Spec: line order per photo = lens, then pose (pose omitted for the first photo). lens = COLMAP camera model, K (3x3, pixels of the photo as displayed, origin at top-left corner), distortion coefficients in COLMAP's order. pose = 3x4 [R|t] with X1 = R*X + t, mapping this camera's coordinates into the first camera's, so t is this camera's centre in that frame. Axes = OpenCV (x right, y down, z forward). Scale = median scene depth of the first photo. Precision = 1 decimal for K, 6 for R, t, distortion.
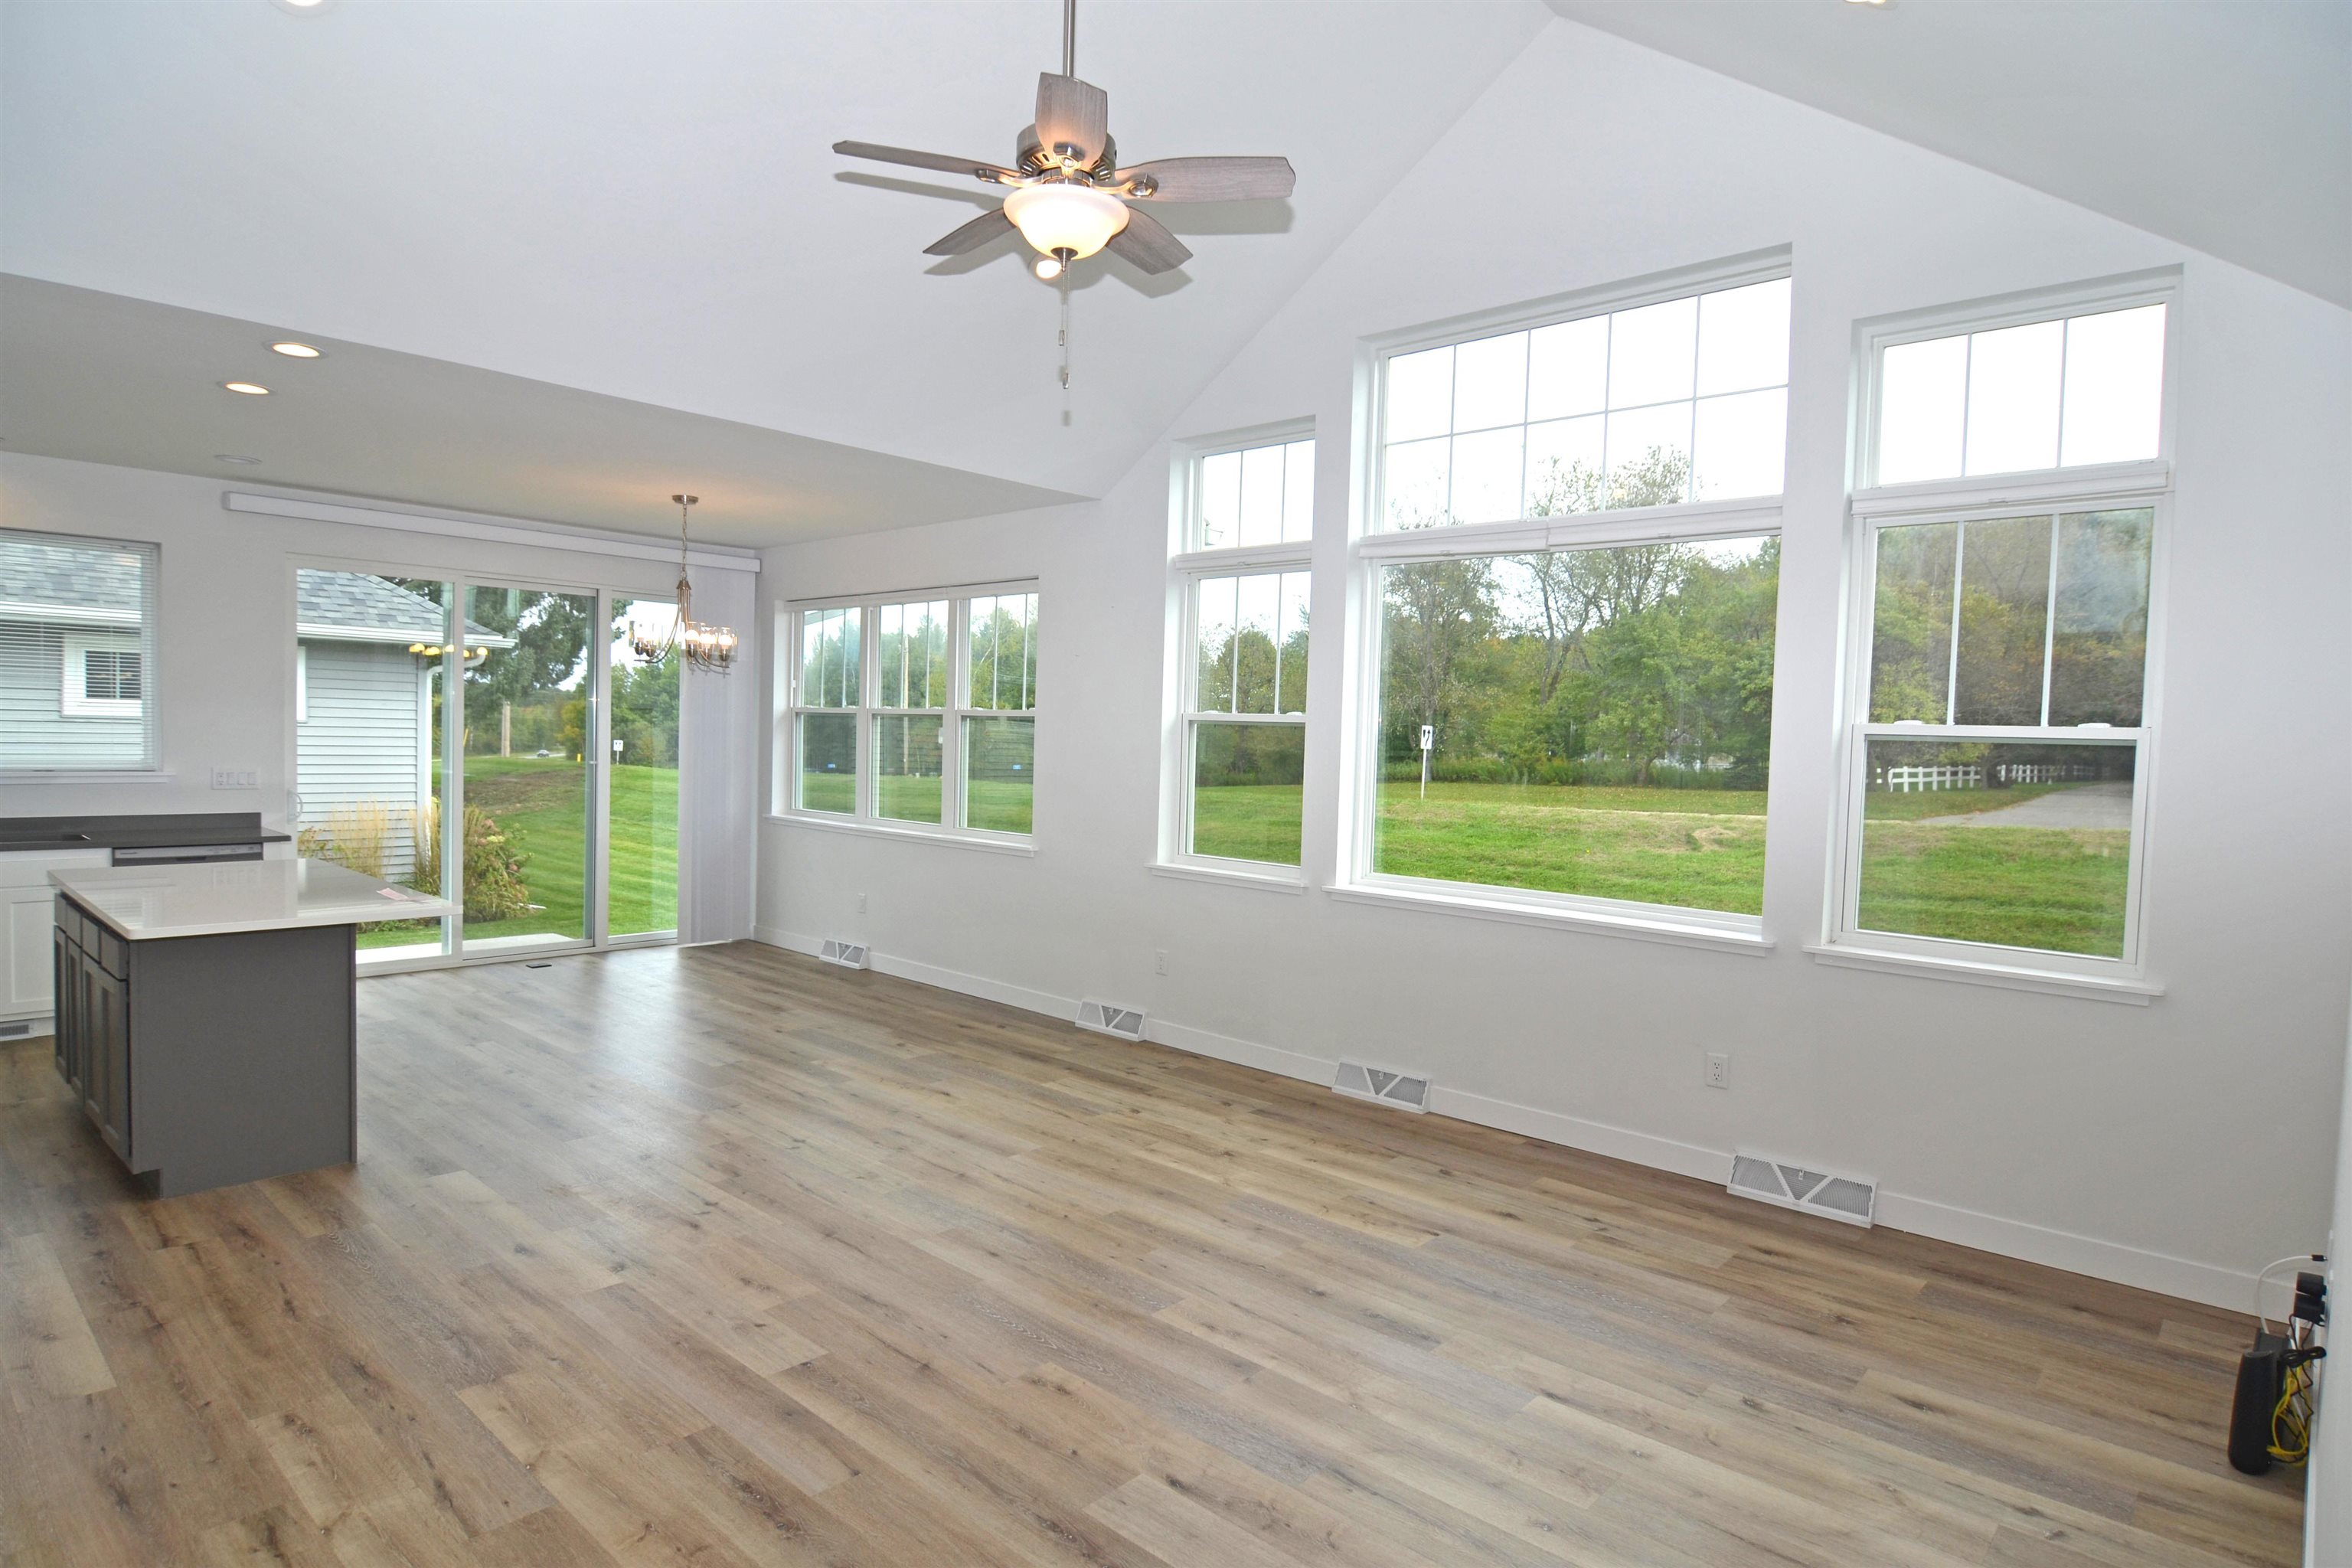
lens RADIAL K [[1278.2, 0, 1160.5], [0, 1278.2, 787.8], [0, 0, 1]] dist [-0.007913, -0.010351]
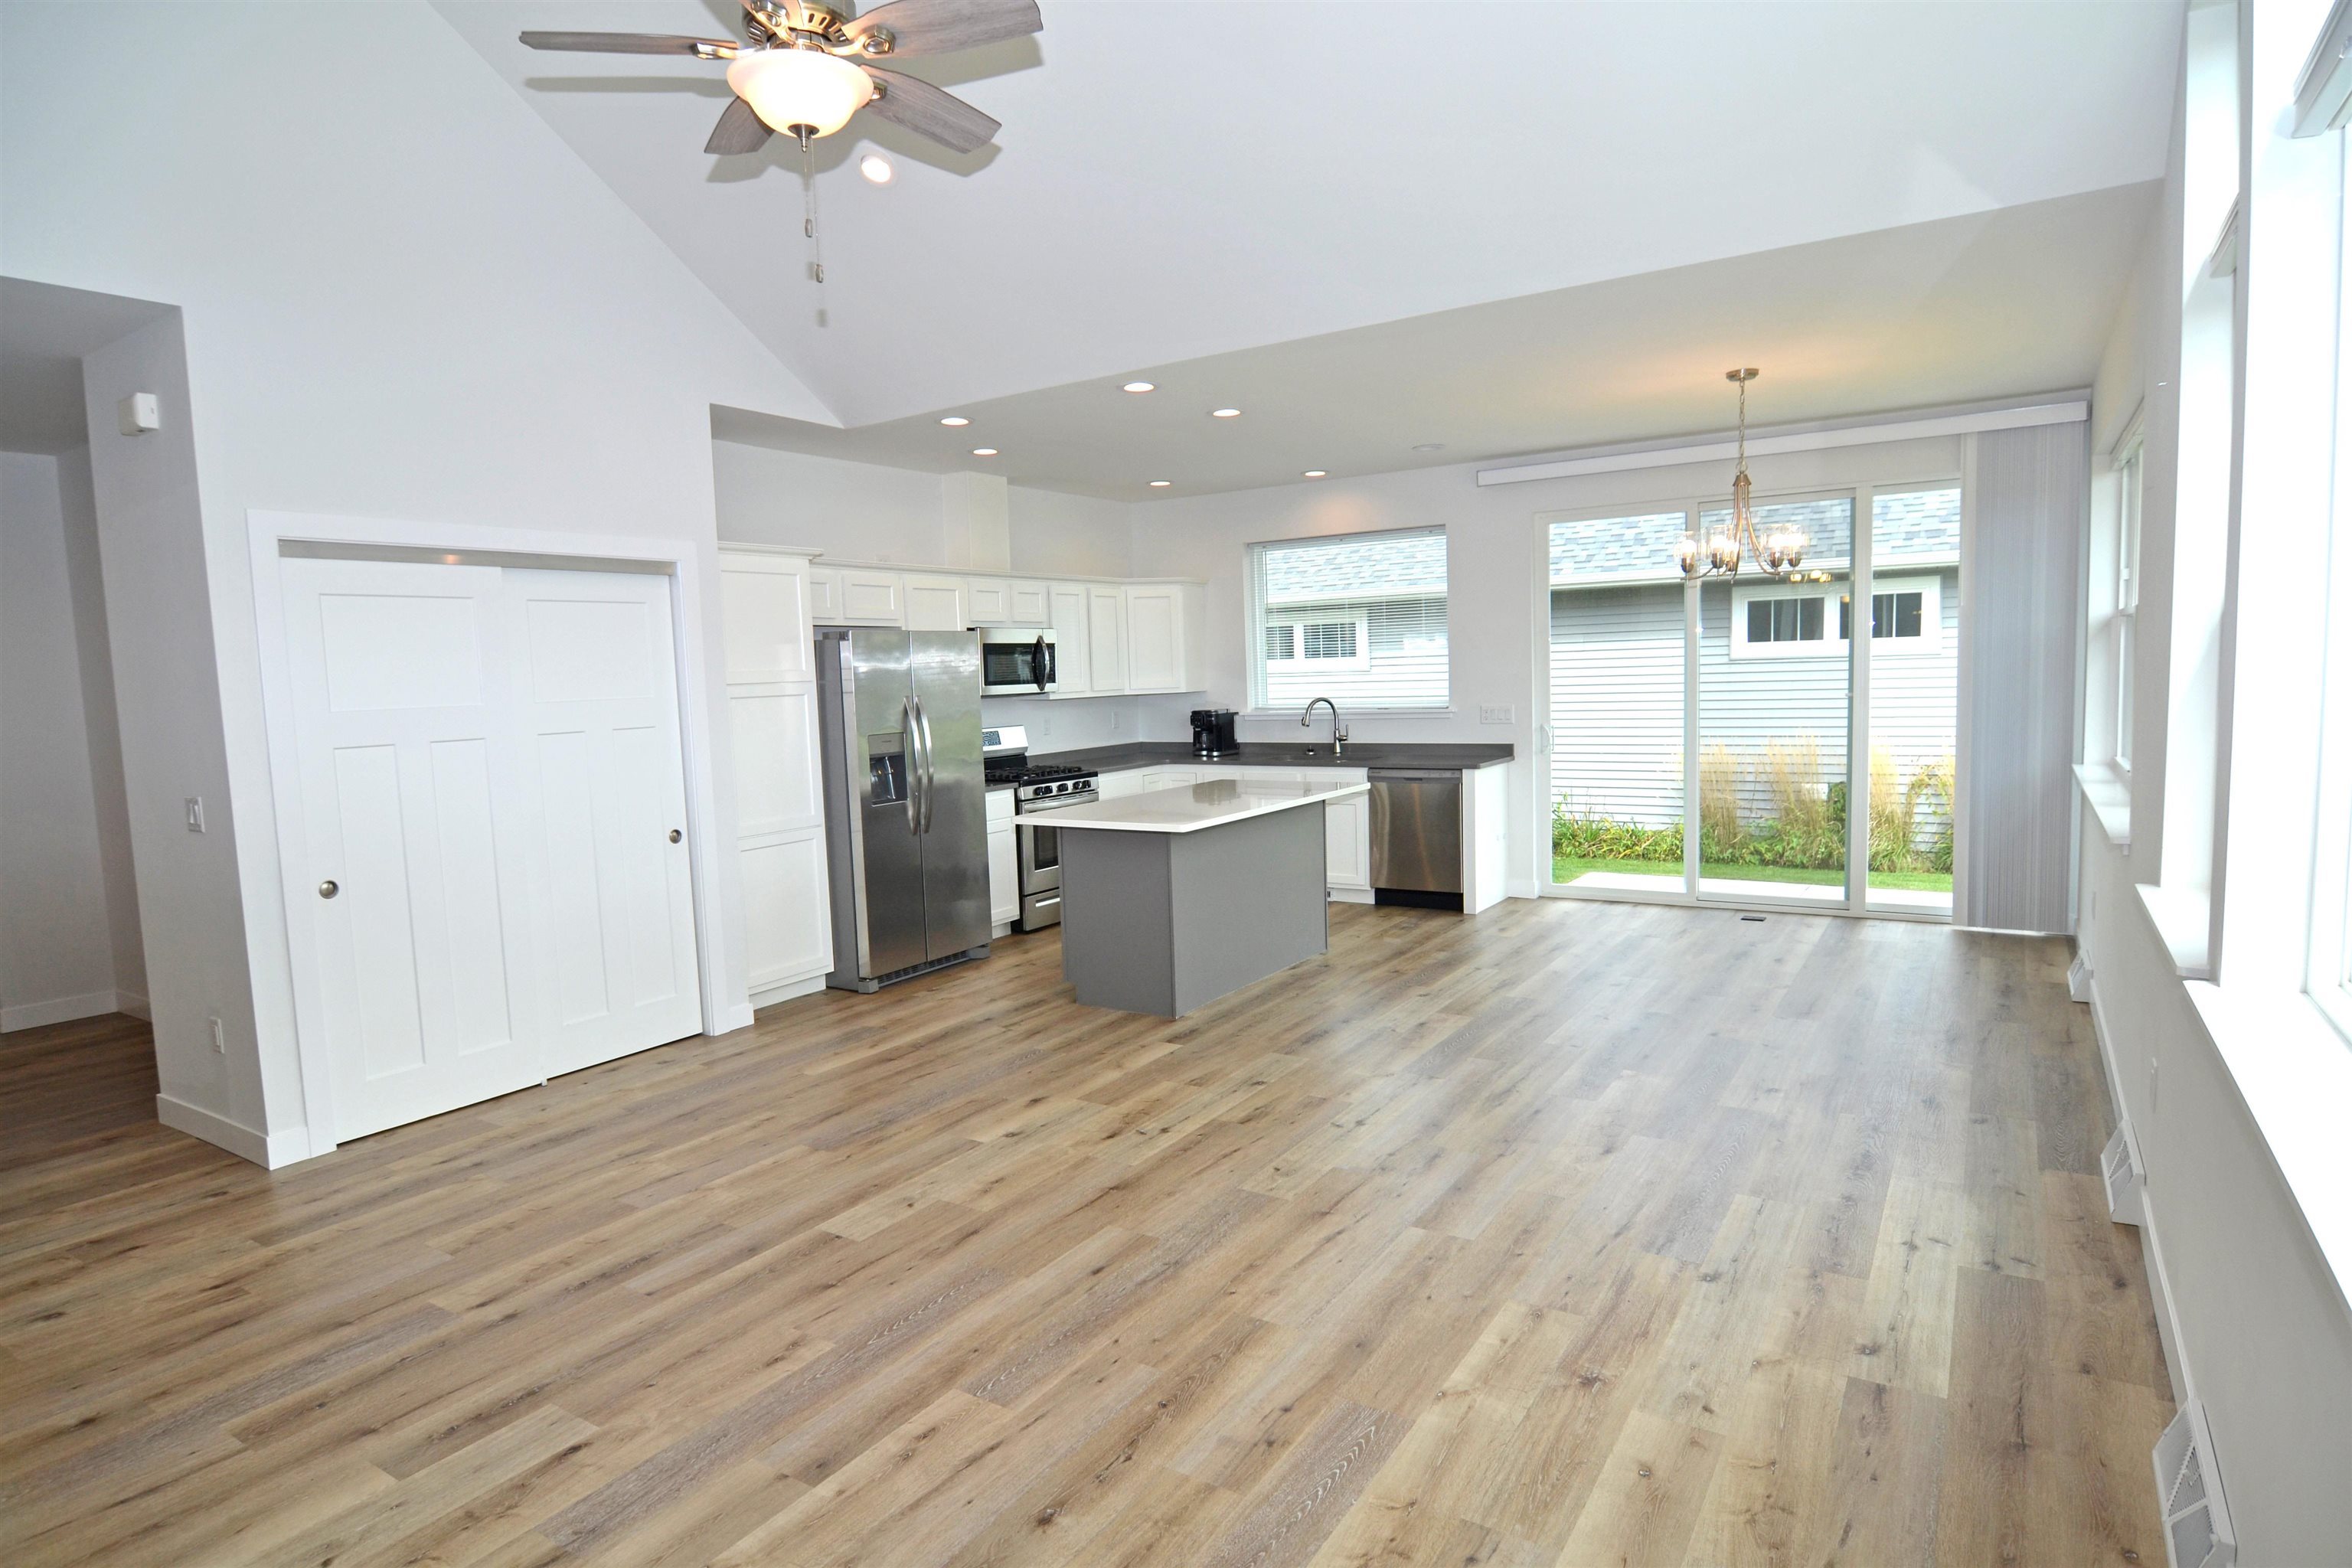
lens RADIAL K [[1278.2, 0, 1162.7], [0, 1278.2, 783.4], [0, 0, 1]] dist [-0.007913, -0.010351]
pose [[0.162337, 0.054670, -0.985220, 0.591780], [-0.003114, 0.998487, 0.054893, -0.010900], [0.986730, -0.005843, 0.162262, 0.751829]]
